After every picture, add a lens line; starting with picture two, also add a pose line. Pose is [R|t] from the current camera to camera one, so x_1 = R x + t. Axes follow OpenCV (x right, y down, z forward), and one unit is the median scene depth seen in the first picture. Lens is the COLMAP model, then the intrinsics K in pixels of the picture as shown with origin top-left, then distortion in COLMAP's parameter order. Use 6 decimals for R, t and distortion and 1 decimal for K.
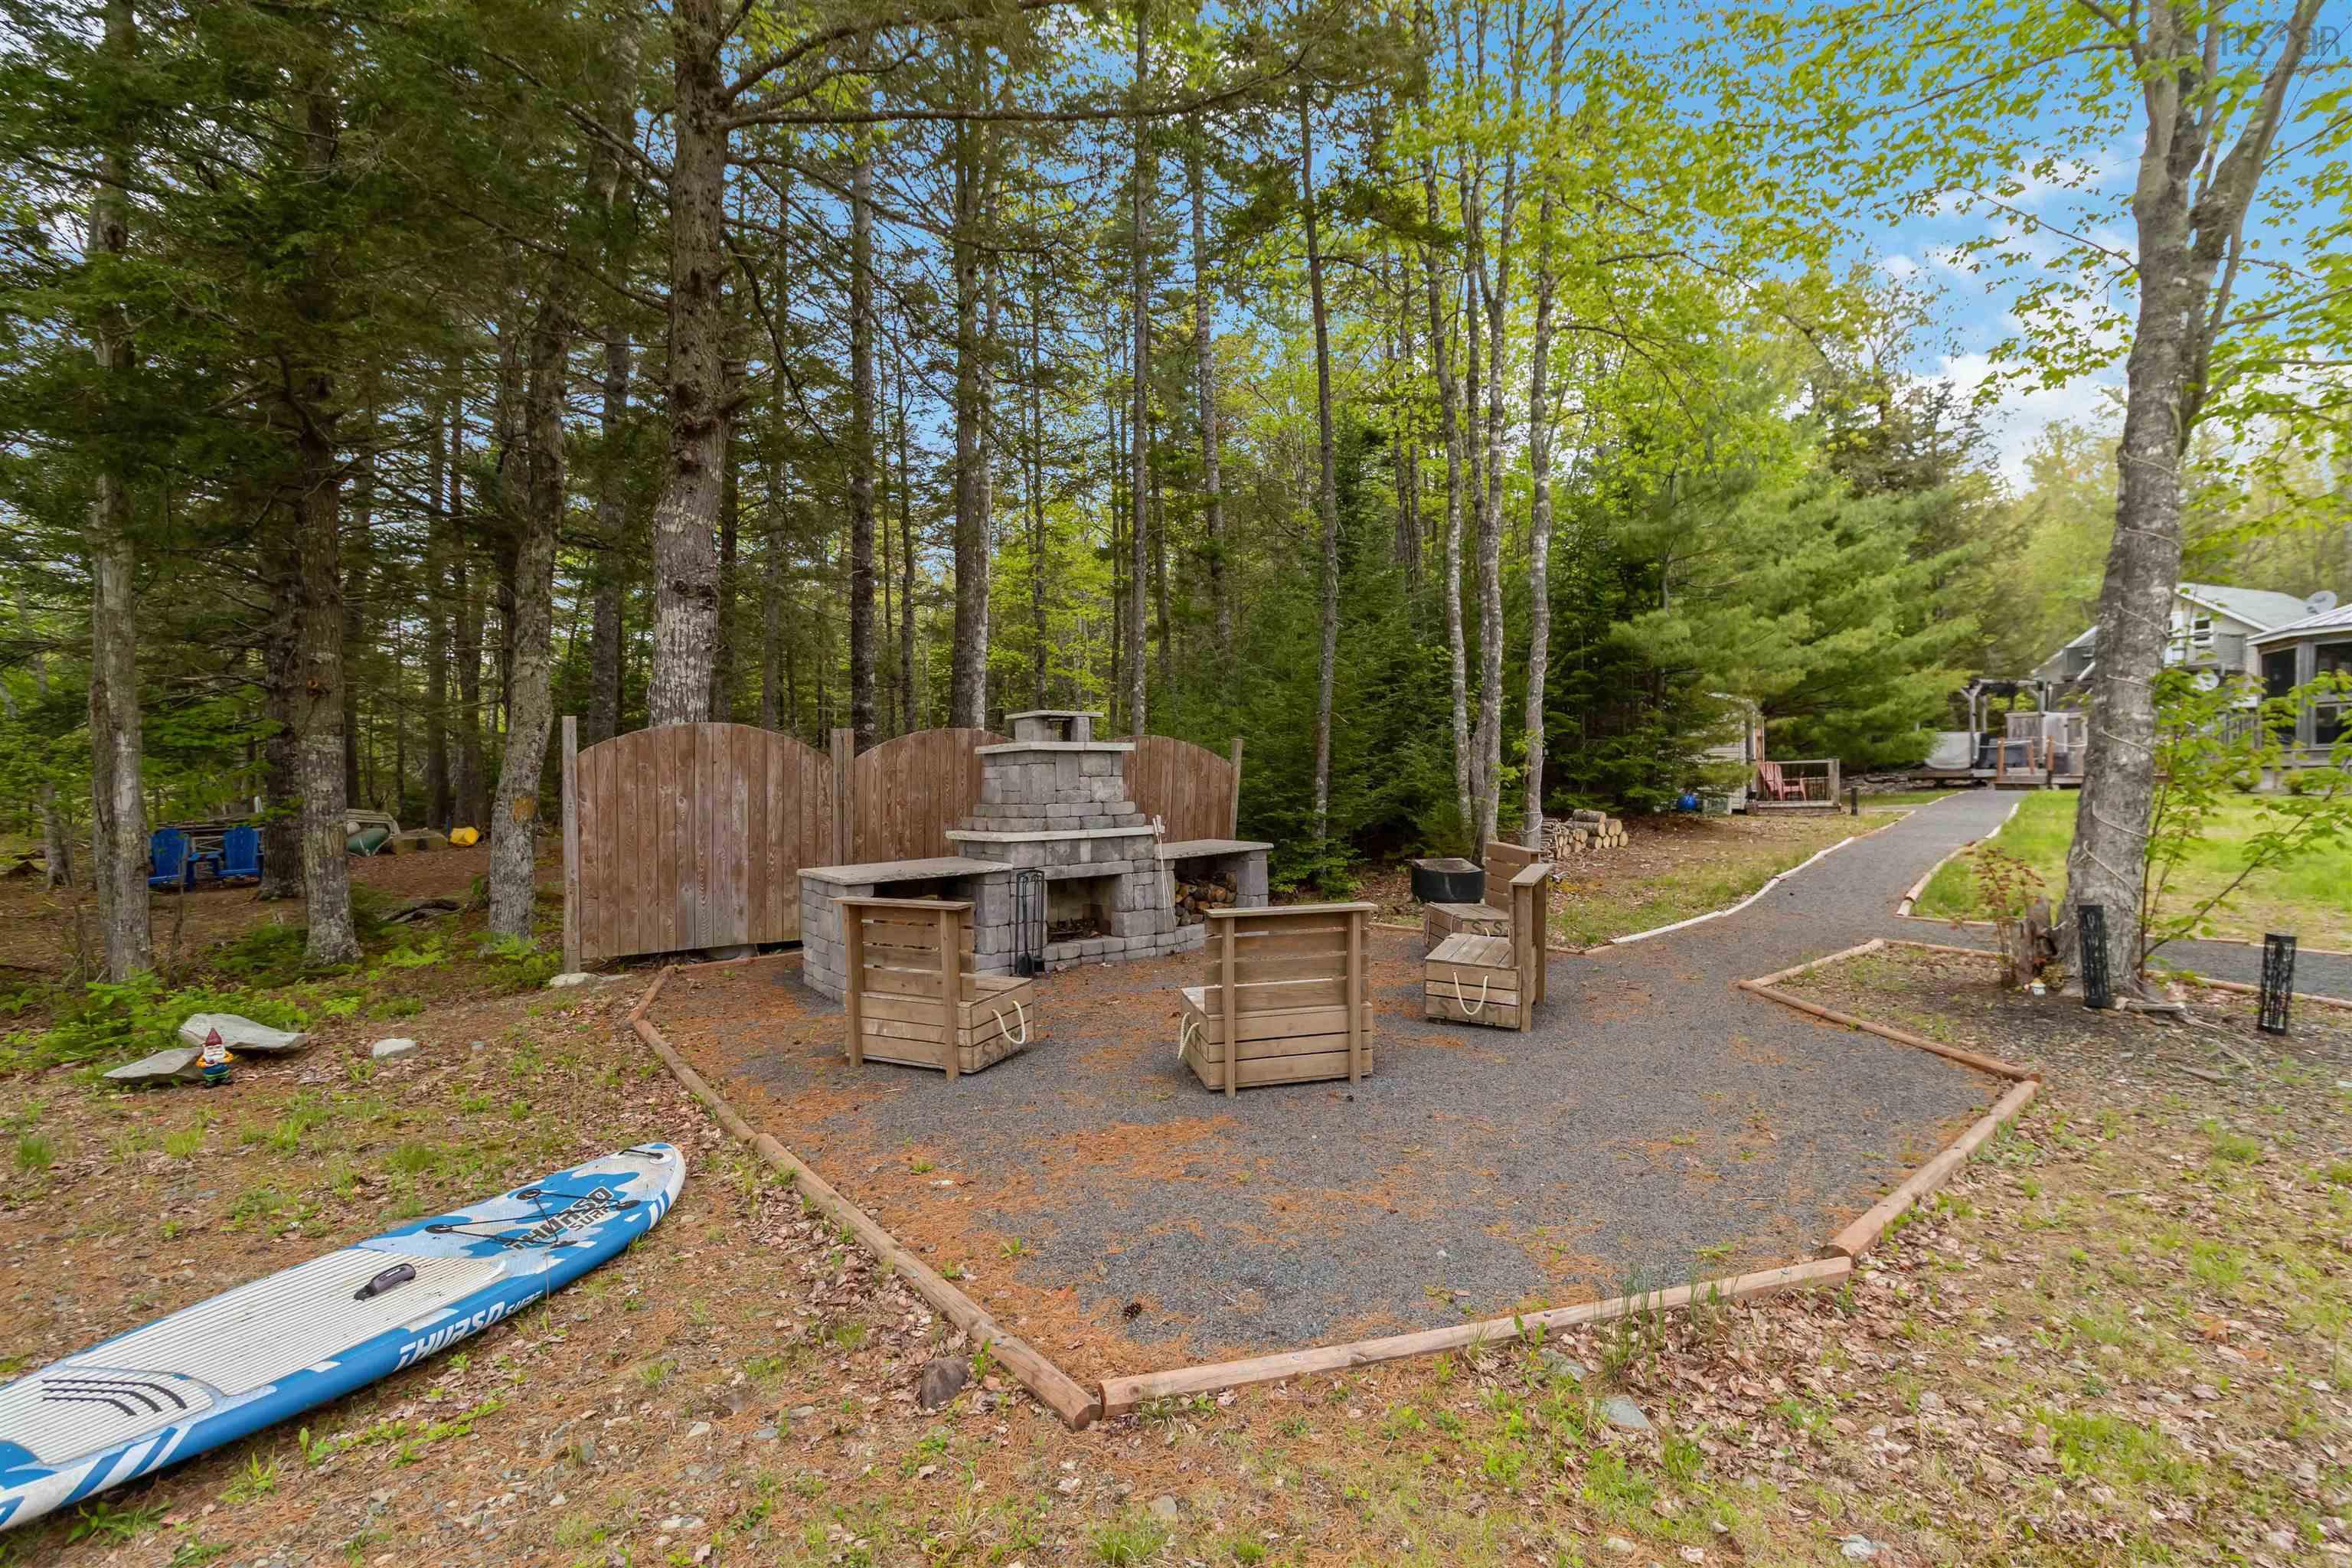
lens RADIAL K [[1080.2, 0, 1179.2], [0, 1080.2, 788.7], [0, 0, 1]] dist [-0.002208, -0.000137]
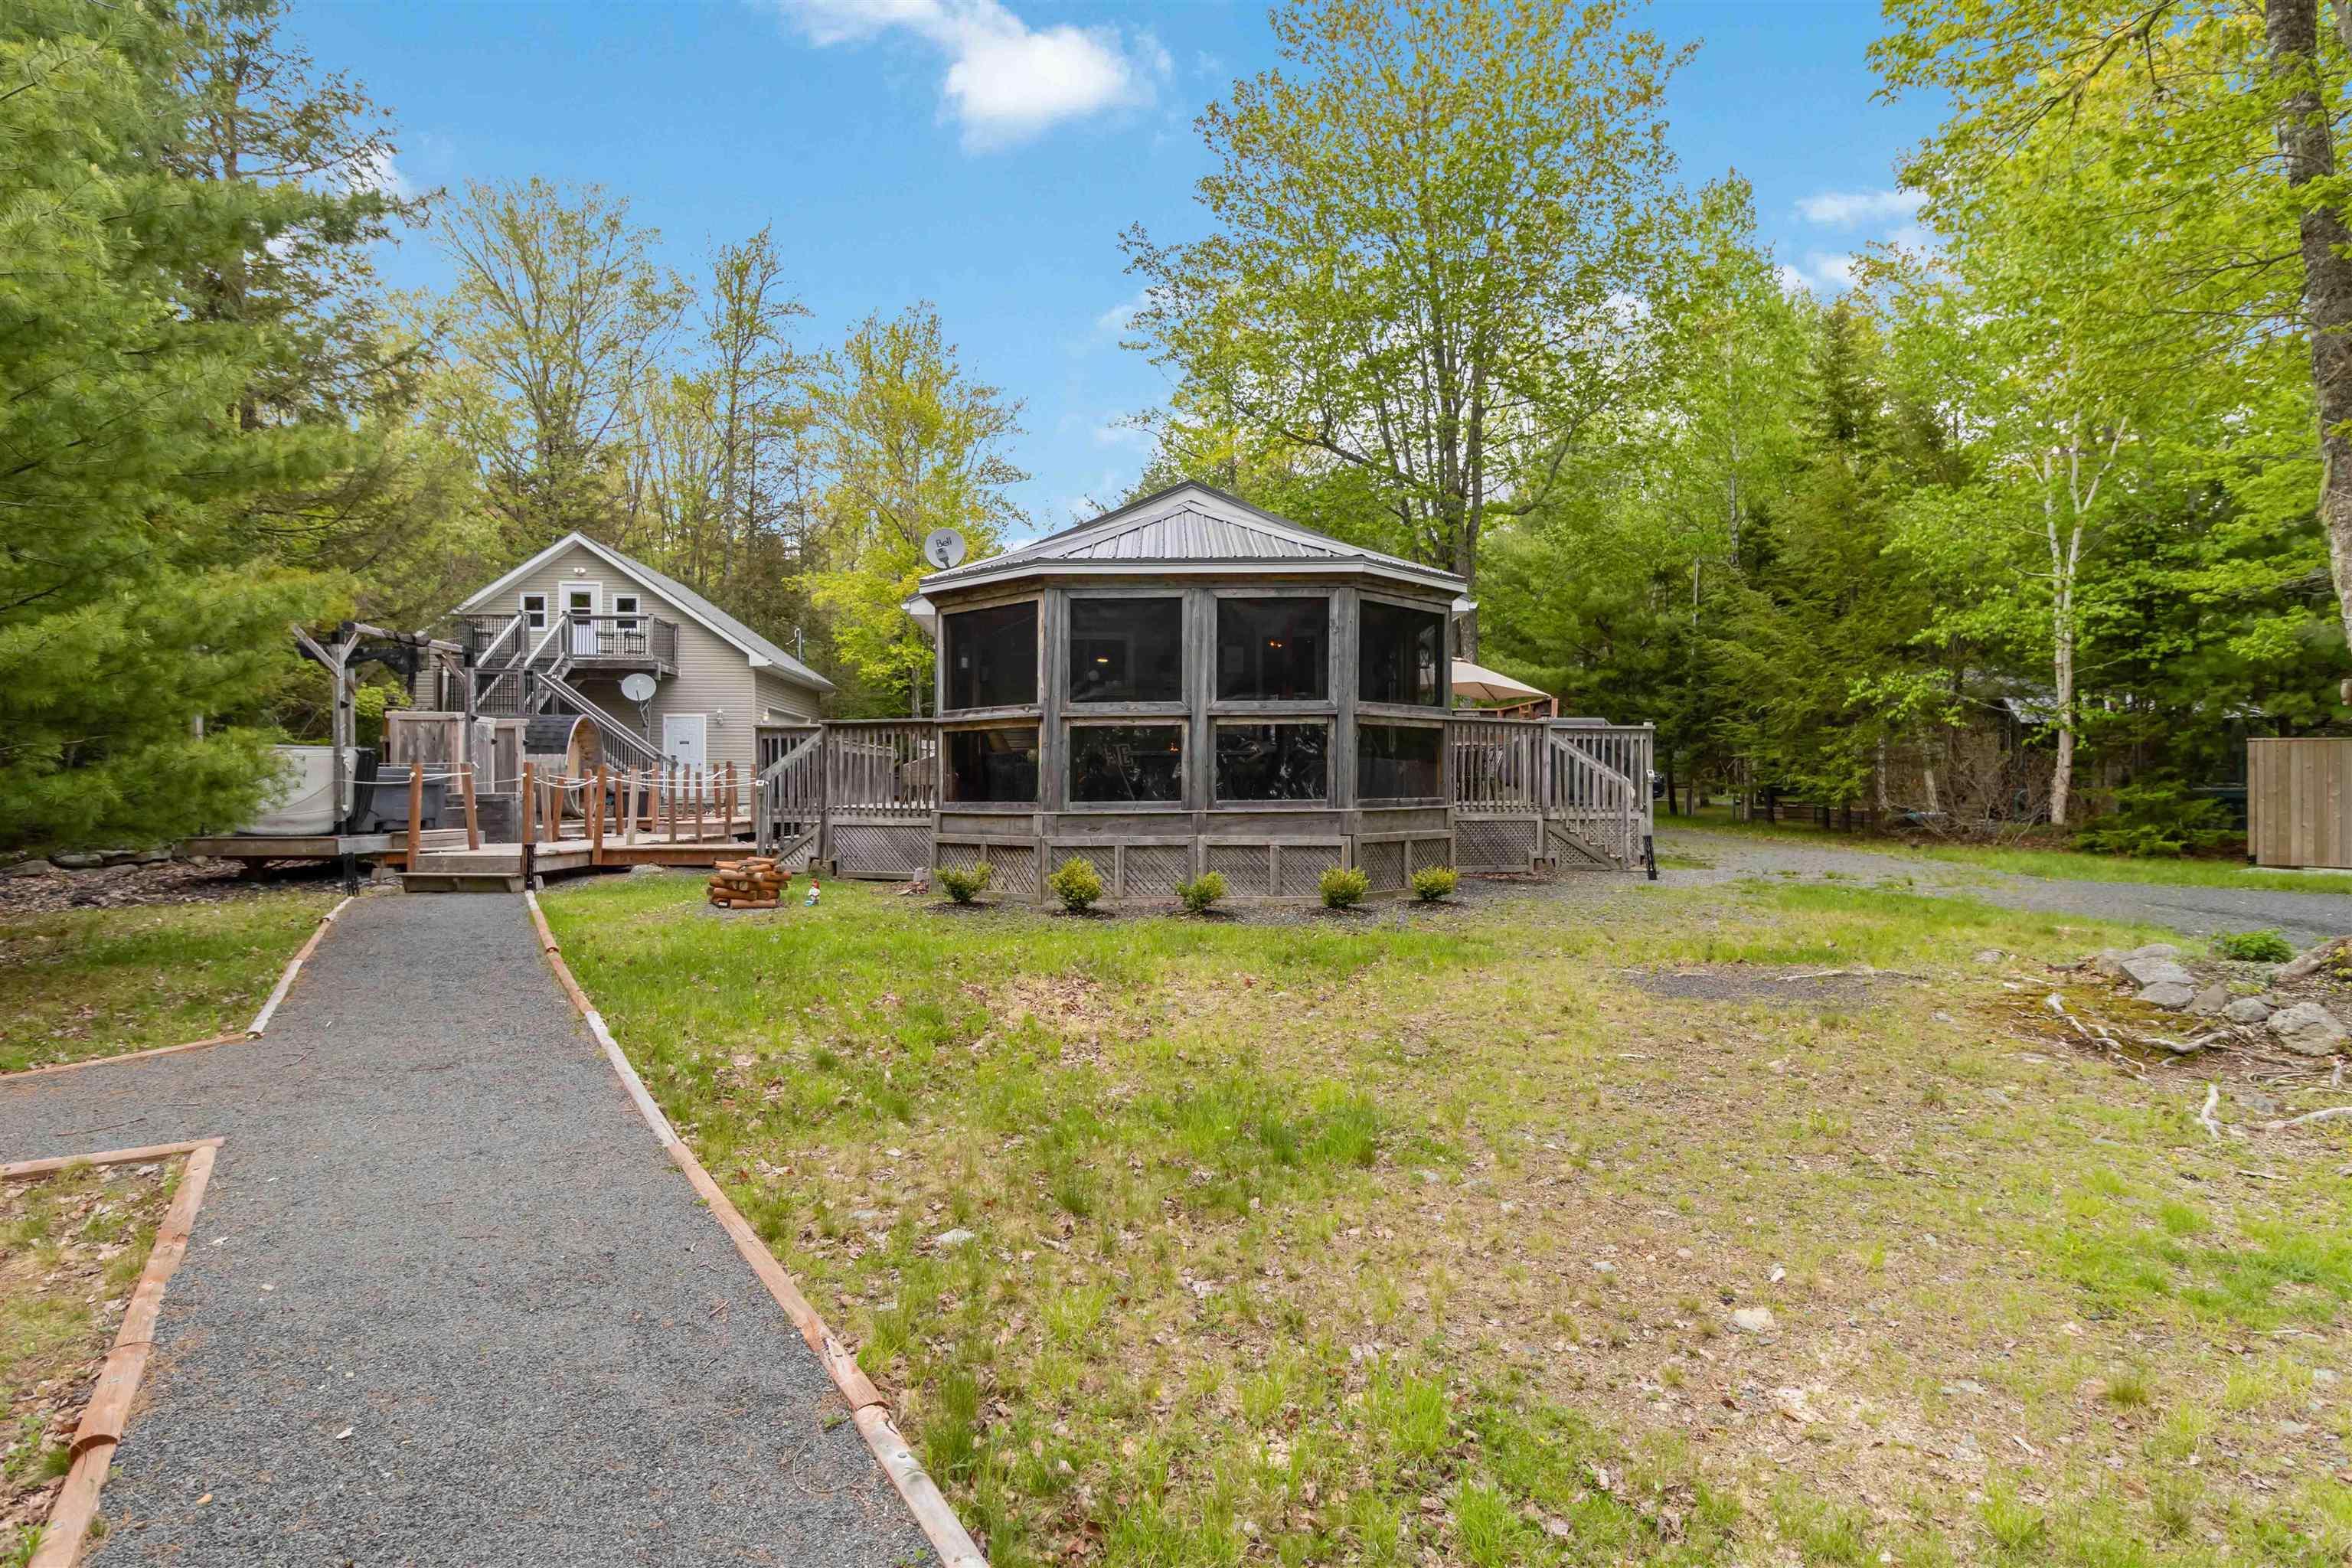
lens RADIAL K [[1258.0, 0, 1179.8], [0, 1258.0, 792.6], [0, 0, 1]] dist [0.003253, 0.000389]
pose [[0.295192, 0.006071, 0.955419, 0.365542], [0.008919, 0.999919, -0.009110, -0.027298], [-0.955396, 0.011211, 0.295113, 0.544647]]
